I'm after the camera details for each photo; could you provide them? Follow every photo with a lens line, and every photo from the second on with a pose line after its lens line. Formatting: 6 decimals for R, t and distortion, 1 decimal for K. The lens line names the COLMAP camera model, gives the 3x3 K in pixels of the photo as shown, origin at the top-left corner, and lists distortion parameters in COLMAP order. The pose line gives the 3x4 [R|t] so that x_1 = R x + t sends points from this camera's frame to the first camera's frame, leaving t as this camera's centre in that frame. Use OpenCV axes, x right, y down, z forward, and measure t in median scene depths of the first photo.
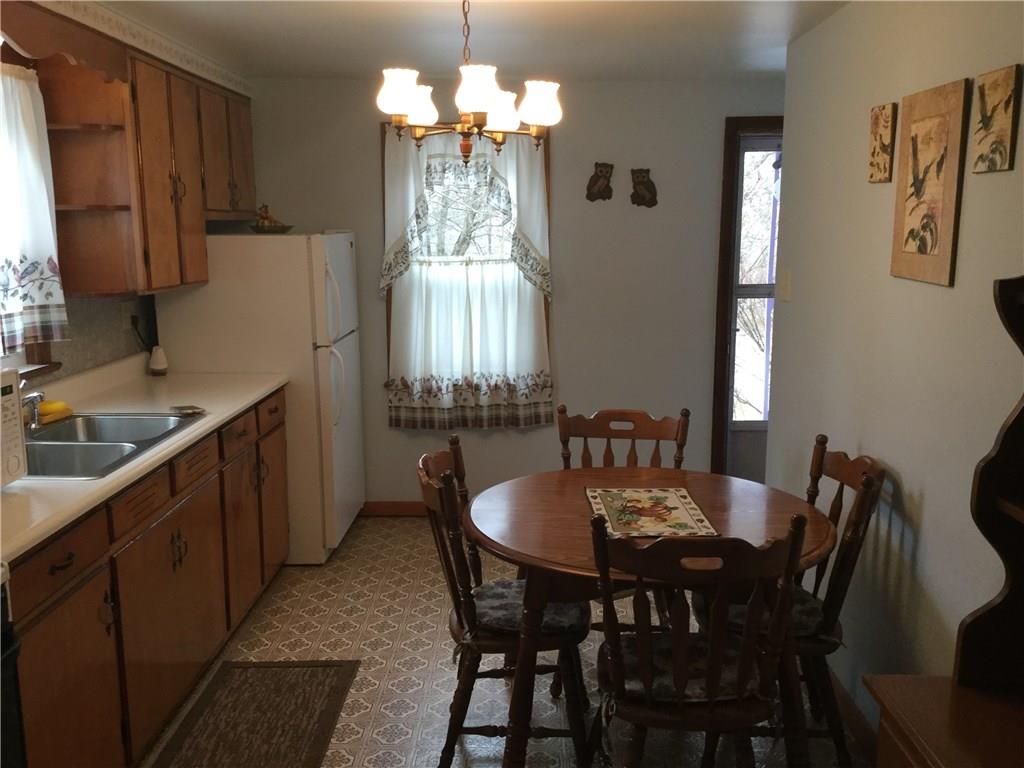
lens RADIAL K [[922.8, 0, 507.0], [0, 922.8, 384.8], [0, 0, 1]] dist [0.079040, -0.158116]
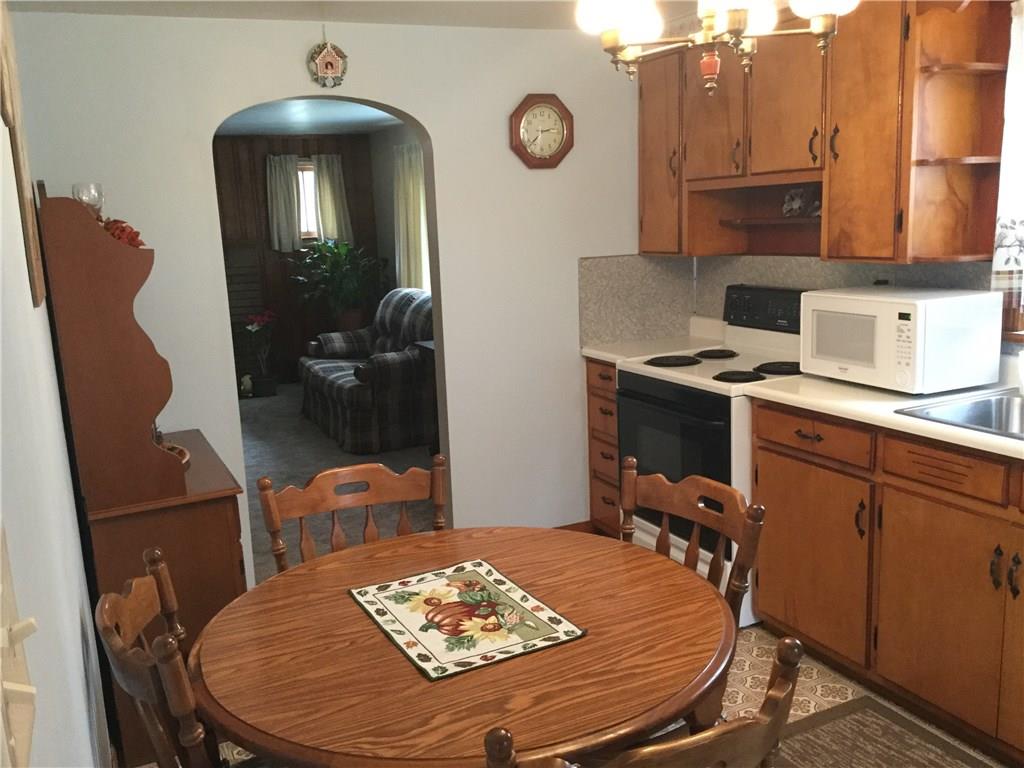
lens RADIAL K [[922.8, 0, 519.5], [0, 922.8, 385.7], [0, 0, 1]] dist [0.079040, -0.158116]
pose [[-0.888493, 0.126547, -0.441097, 0.394817], [-0.029380, 0.943565, 0.329882, -0.251940], [0.457949, 0.306057, -0.834633, 1.542979]]
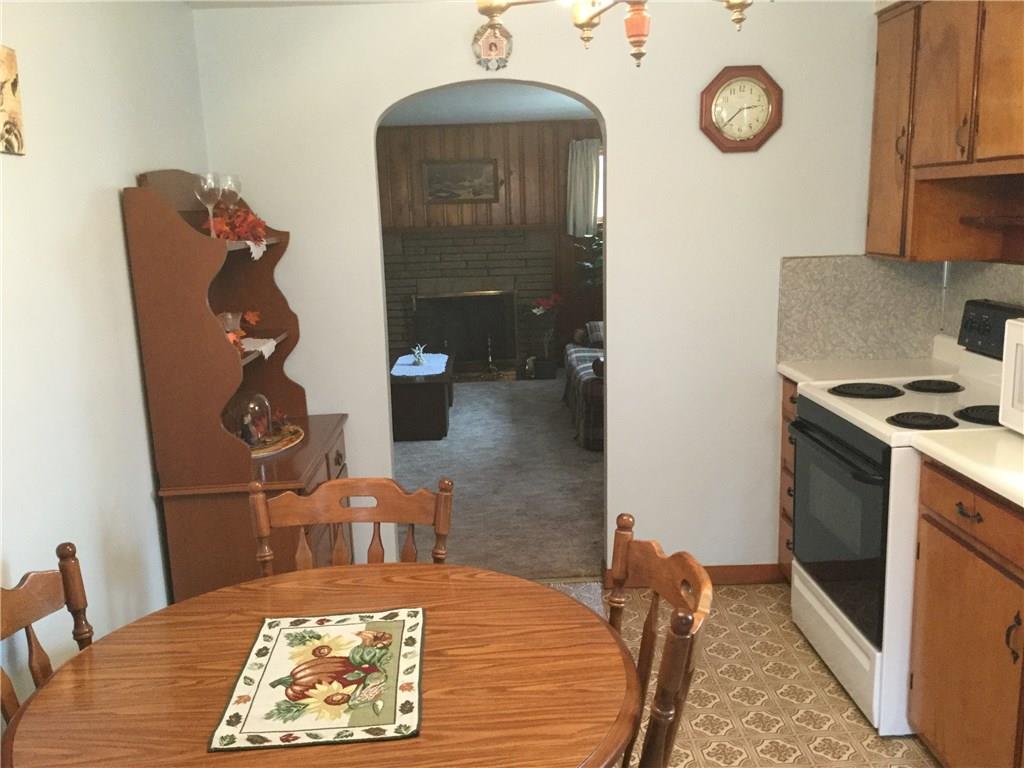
lens RADIAL K [[922.8, 0, 516.4], [0, 922.8, 383.5], [0, 0, 1]] dist [0.079040, -0.158116]
pose [[-0.997586, 0.044332, -0.053445, 0.054784], [0.023044, 0.937415, 0.347452, -0.246376], [0.065503, 0.345382, -0.936173, 1.507640]]
